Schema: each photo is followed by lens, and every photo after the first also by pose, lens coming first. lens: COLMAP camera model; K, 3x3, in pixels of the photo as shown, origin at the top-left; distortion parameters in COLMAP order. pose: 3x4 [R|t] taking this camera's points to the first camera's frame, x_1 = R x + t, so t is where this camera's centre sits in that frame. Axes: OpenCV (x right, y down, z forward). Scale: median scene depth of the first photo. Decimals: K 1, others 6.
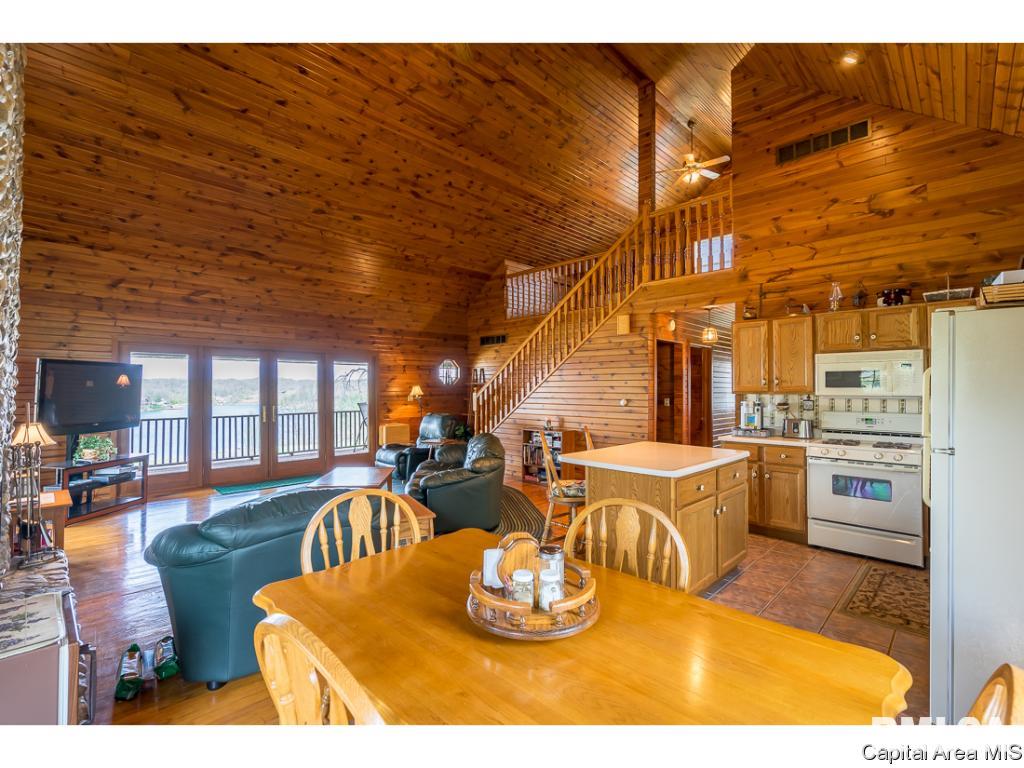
lens RADIAL K [[475.9, 0, 510.8], [0, 475.9, 386.7], [0, 0, 1]] dist [-0.002208, -0.000751]
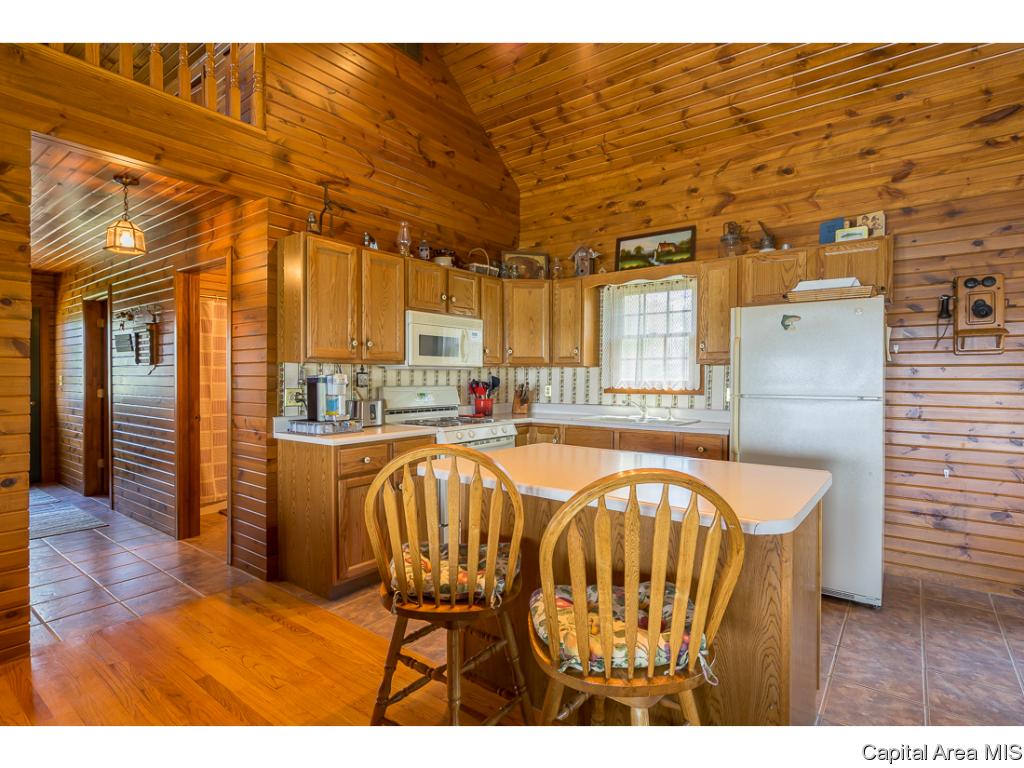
lens RADIAL K [[500.5, 0, 517.6], [0, 500.5, 379.4], [0, 0, 1]] dist [-0.002076, 0.000217]
pose [[-0.111301, -0.014744, 0.993677, -0.132204], [-0.011225, 0.999845, 0.013578, 0.022113], [-0.993723, -0.009643, -0.111450, 0.737625]]
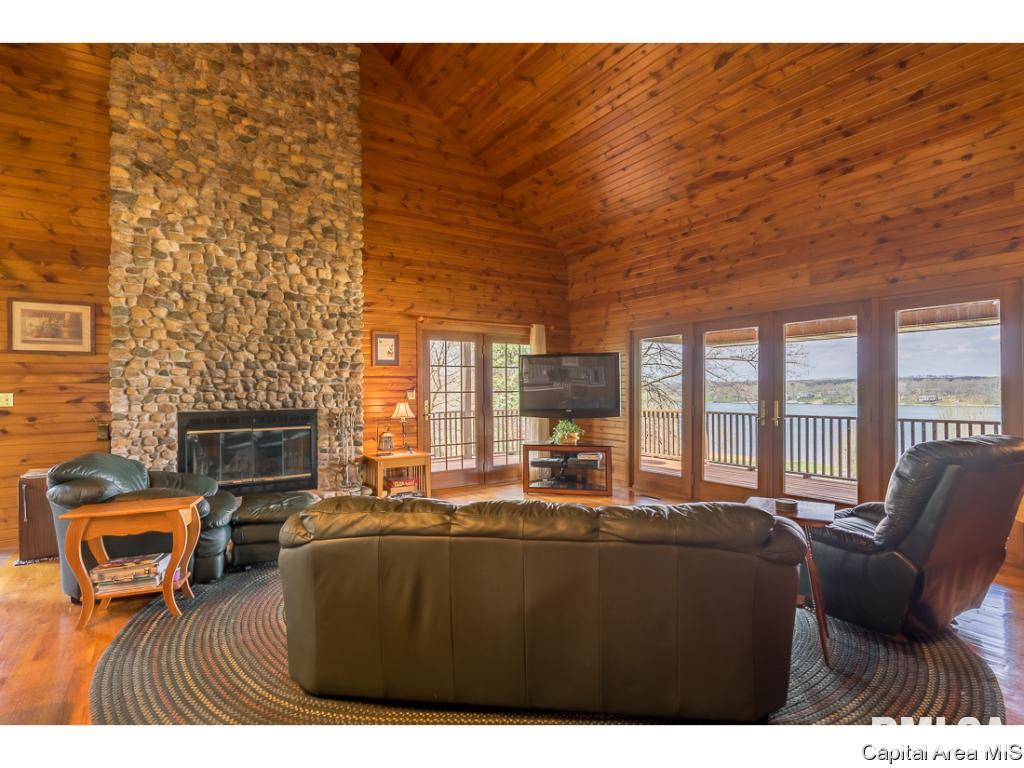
lens RADIAL K [[515.3, 0, 511.7], [0, 515.3, 381.6], [0, 0, 1]] dist [0.000417, 0.000036]
pose [[-0.214972, -0.012366, -0.976542, 0.293895], [0.013981, 0.999778, -0.015738, 0.026659], [0.976520, -0.017036, -0.214752, 1.039618]]
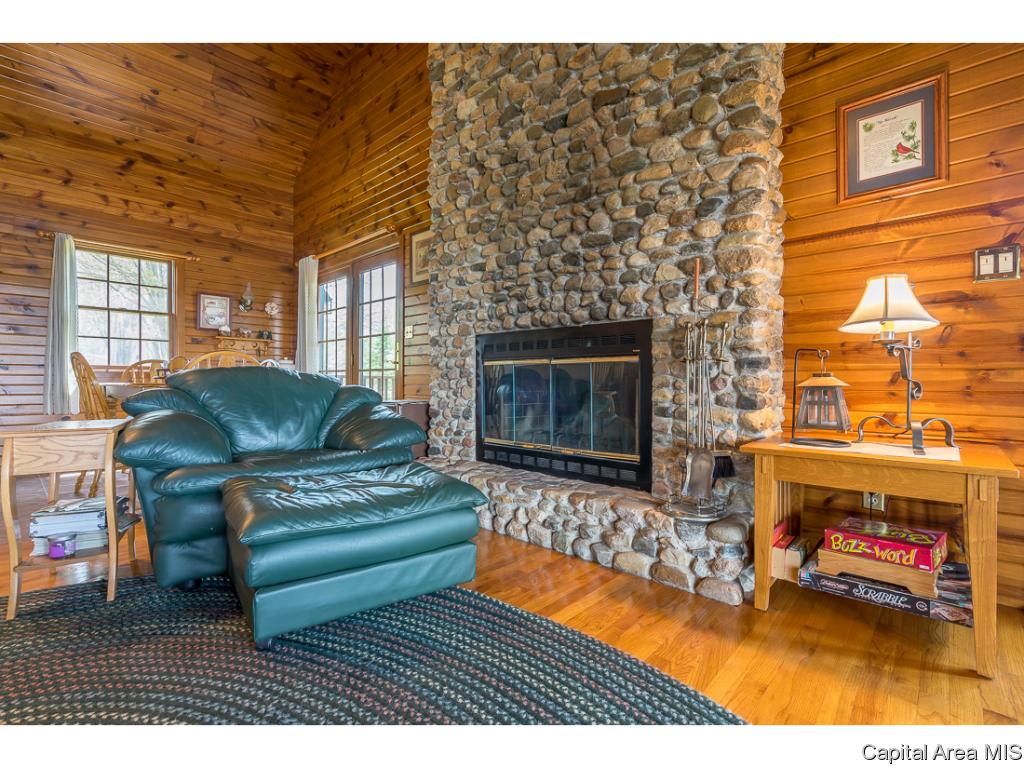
lens RADIAL K [[475.9, 0, 503.9], [0, 475.9, 380.8], [0, 0, 1]] dist [-0.002208, -0.000751]
pose [[-0.999821, -0.004603, -0.018358, -0.410130], [-0.004447, 0.999954, -0.008541, 0.111362], [0.018396, -0.008457, -0.999795, 0.887959]]
